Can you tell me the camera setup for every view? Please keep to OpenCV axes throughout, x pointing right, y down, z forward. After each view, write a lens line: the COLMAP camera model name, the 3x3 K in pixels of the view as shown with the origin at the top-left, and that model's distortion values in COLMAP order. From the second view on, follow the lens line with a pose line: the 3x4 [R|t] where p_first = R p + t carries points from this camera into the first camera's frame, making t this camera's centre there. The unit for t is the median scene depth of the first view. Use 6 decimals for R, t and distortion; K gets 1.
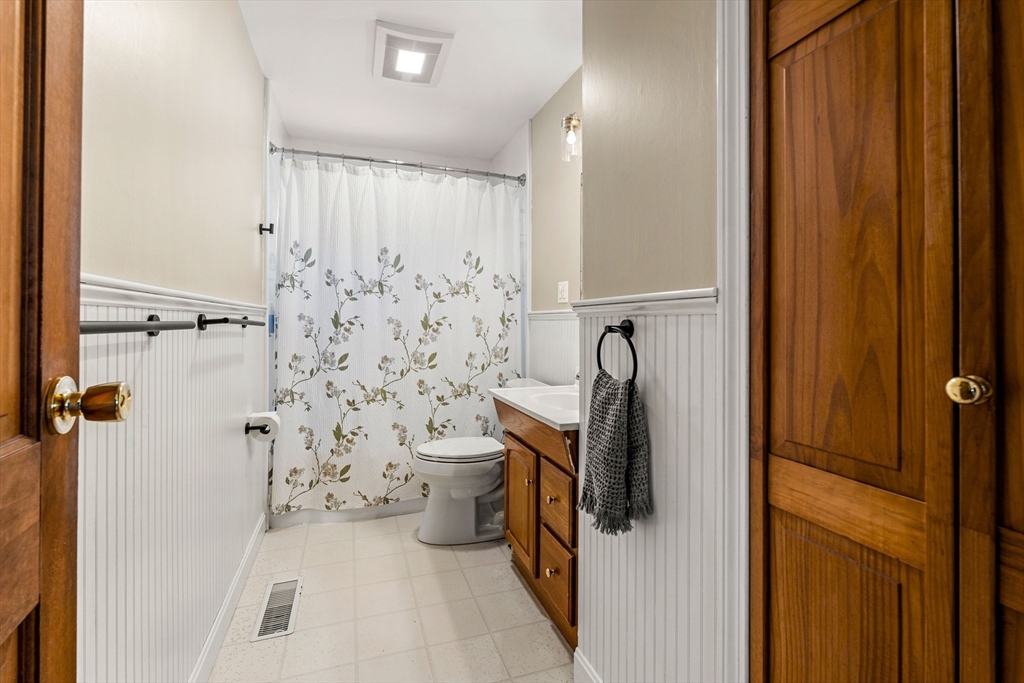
lens RADIAL K [[455.1, 0, 512.5], [0, 455.1, 316.7], [0, 0, 1]] dist [-0.000773, -0.000095]
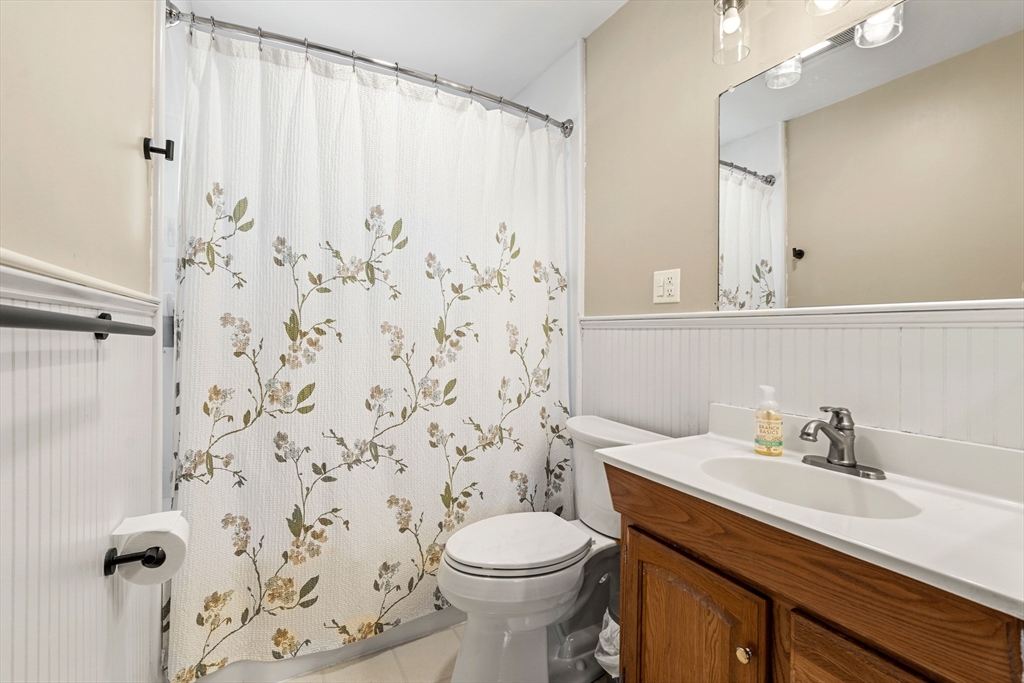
lens RADIAL K [[465.7, 0, 518.1], [0, 465.7, 330.9], [0, 0, 1]] dist [-0.001501, 0.000003]
pose [[0.986750, 0.008000, 0.162048, -0.198840], [-0.009238, 0.999934, 0.006885, 0.006979], [-0.161982, -0.008291, 0.986759, 0.367802]]
